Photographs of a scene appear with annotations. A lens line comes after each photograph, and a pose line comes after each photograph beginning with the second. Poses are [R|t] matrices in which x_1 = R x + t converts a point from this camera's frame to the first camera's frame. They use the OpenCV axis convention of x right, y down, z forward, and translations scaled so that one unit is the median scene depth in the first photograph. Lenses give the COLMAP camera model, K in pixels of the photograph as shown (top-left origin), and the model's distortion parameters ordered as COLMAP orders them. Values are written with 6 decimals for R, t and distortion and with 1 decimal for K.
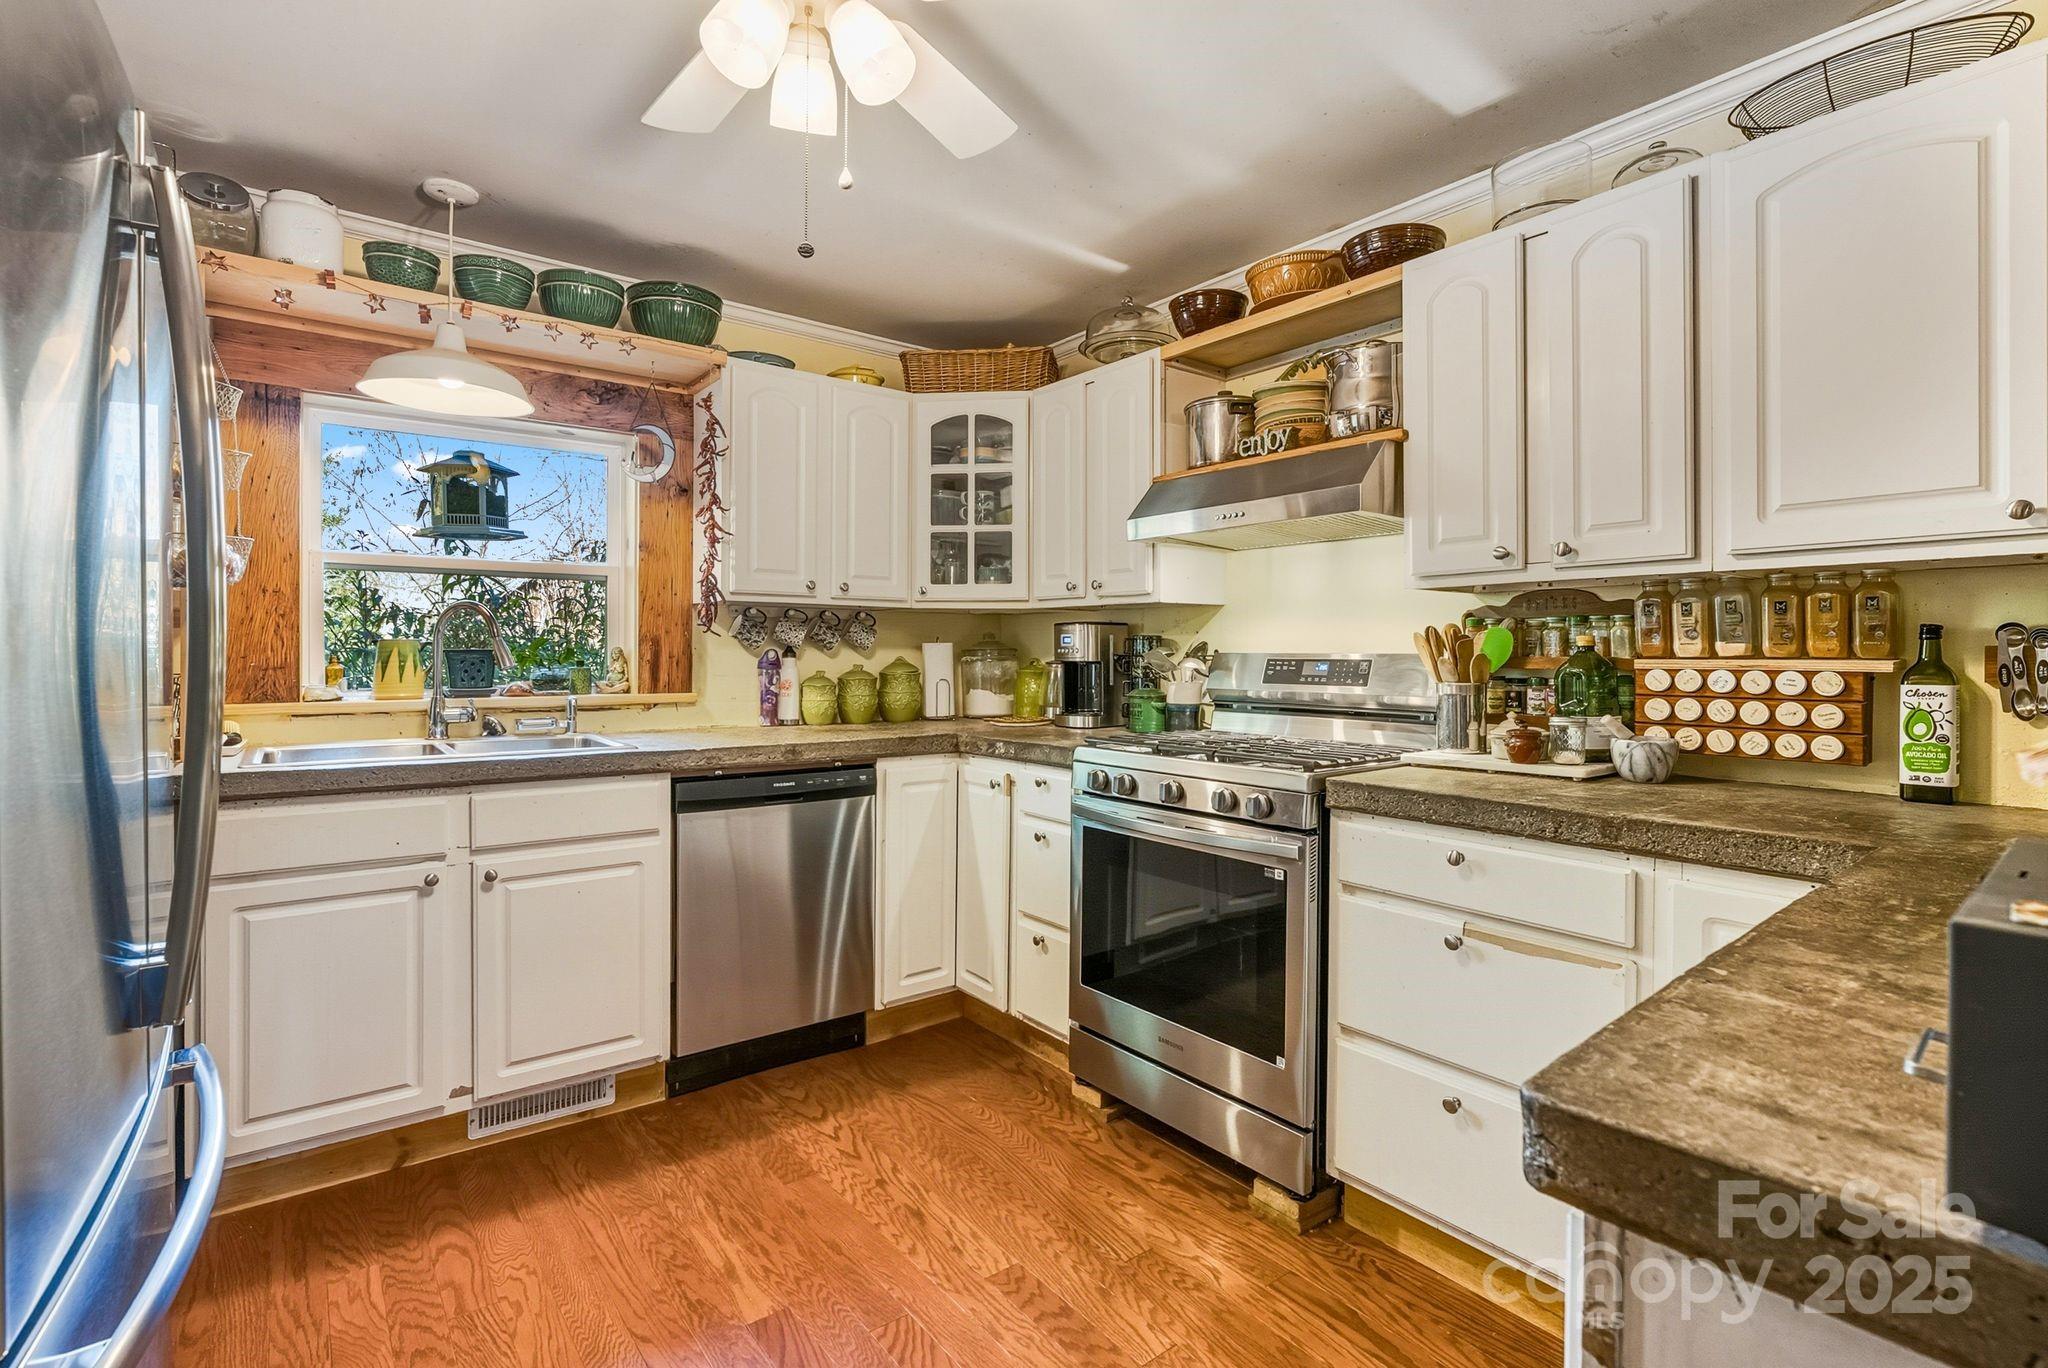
lens RADIAL K [[976.9, 0, 1017.7], [0, 976.9, 669.7], [0, 0, 1]] dist [-0.011389, 0.002507]
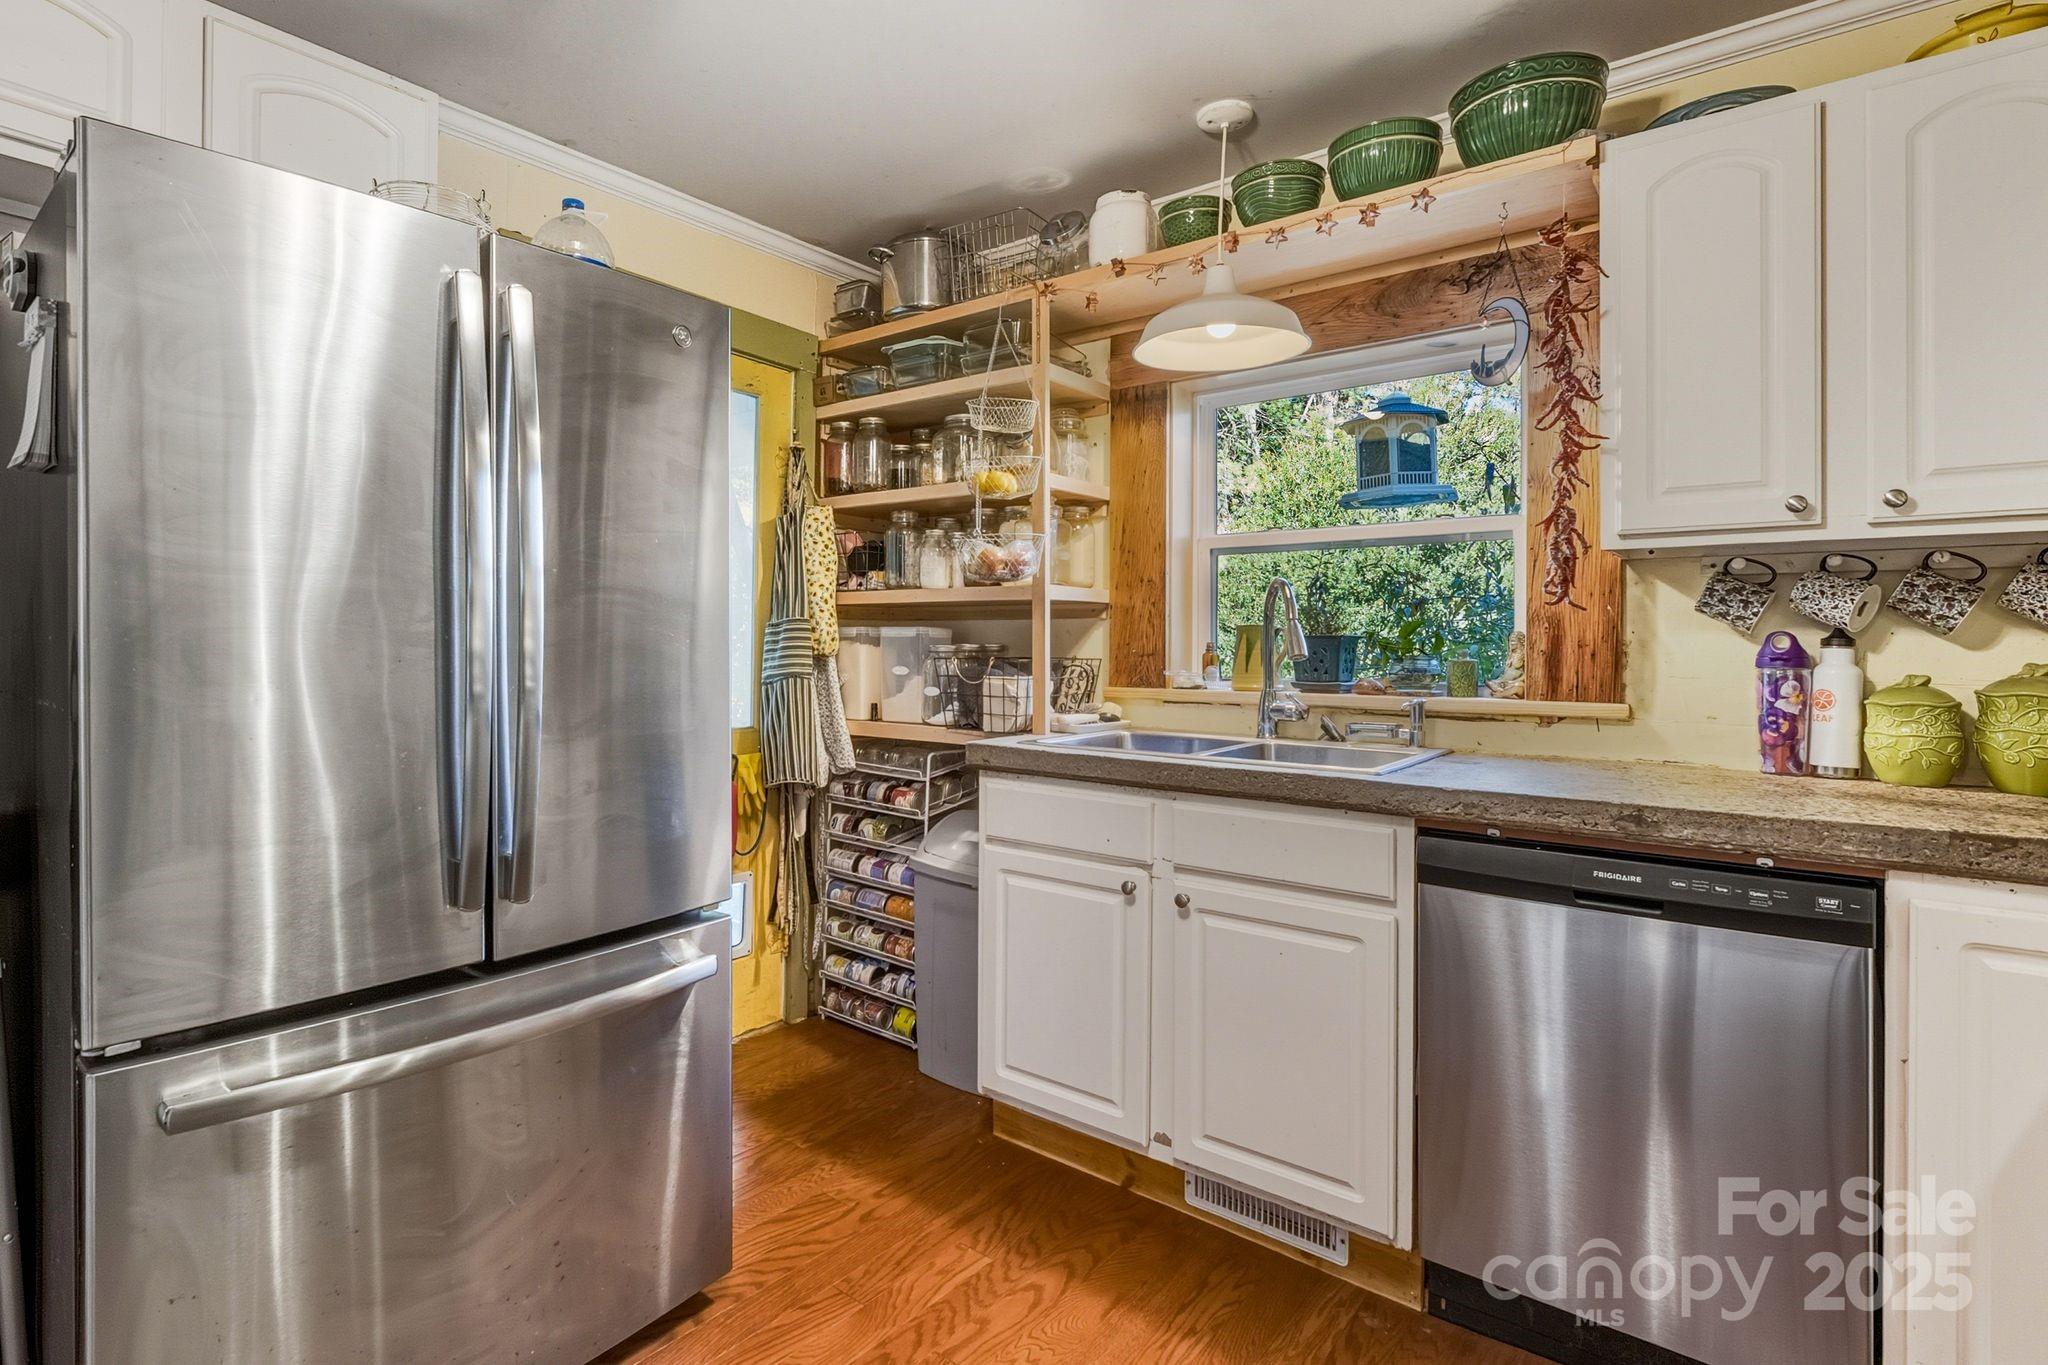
lens RADIAL K [[1037.8, 0, 974.4], [0, 1037.8, 643.0], [0, 0, 1]] dist [-0.002973, 0.000666]
pose [[0.209905, -0.002349, -0.977719, 0.258475], [-0.020212, 0.999773, -0.006741, -0.002570], [0.977513, 0.021176, 0.209810, 0.531104]]
